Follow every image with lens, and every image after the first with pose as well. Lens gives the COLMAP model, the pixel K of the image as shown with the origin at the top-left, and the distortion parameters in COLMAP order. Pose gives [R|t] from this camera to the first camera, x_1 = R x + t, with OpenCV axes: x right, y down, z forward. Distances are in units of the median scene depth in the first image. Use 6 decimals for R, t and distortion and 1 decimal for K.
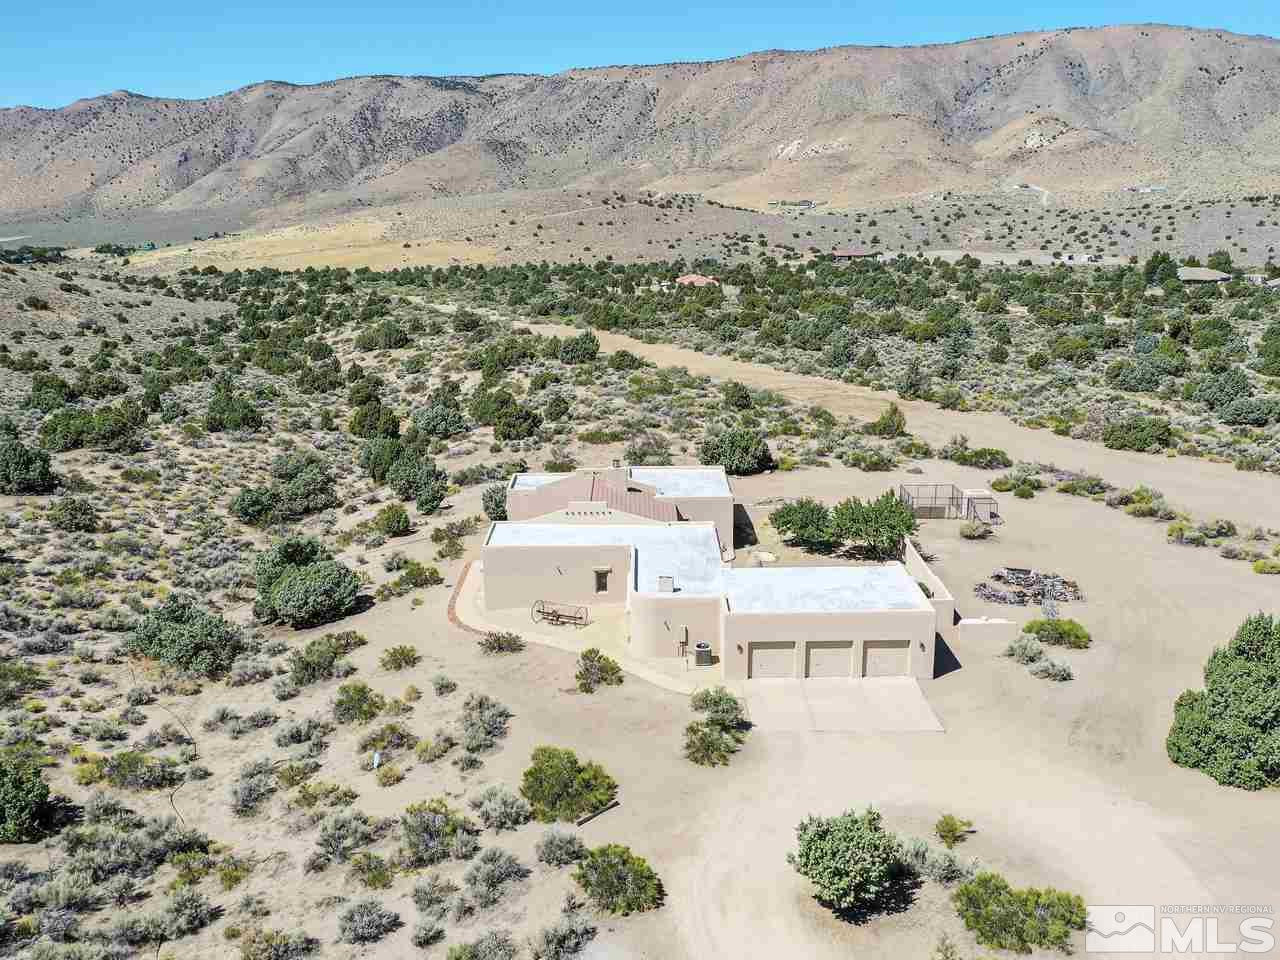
lens RADIAL K [[1122.0, 0, 637.2], [0, 1122.0, 482.0], [0, 0, 1]] dist [-0.003156, 0.029381]
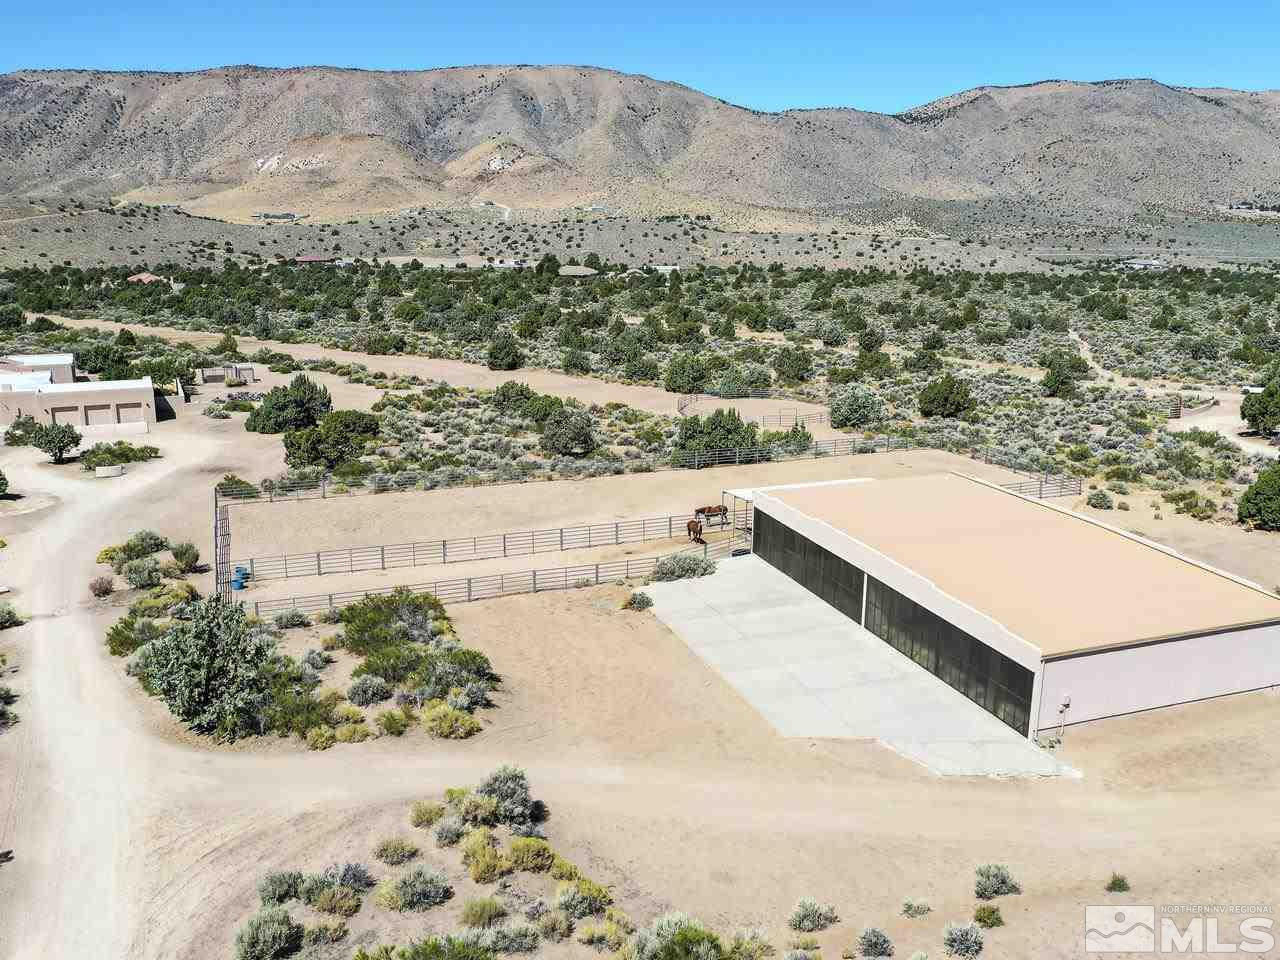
lens RADIAL K [[1122.0, 0, 641.8], [0, 1122.0, 485.5], [0, 0, 1]] dist [-0.003156, 0.029381]
pose [[0.913654, -0.082508, 0.398030, 0.025783], [0.087336, 0.996161, 0.006021, 0.036761], [-0.396999, 0.029261, 0.917352, -0.124785]]
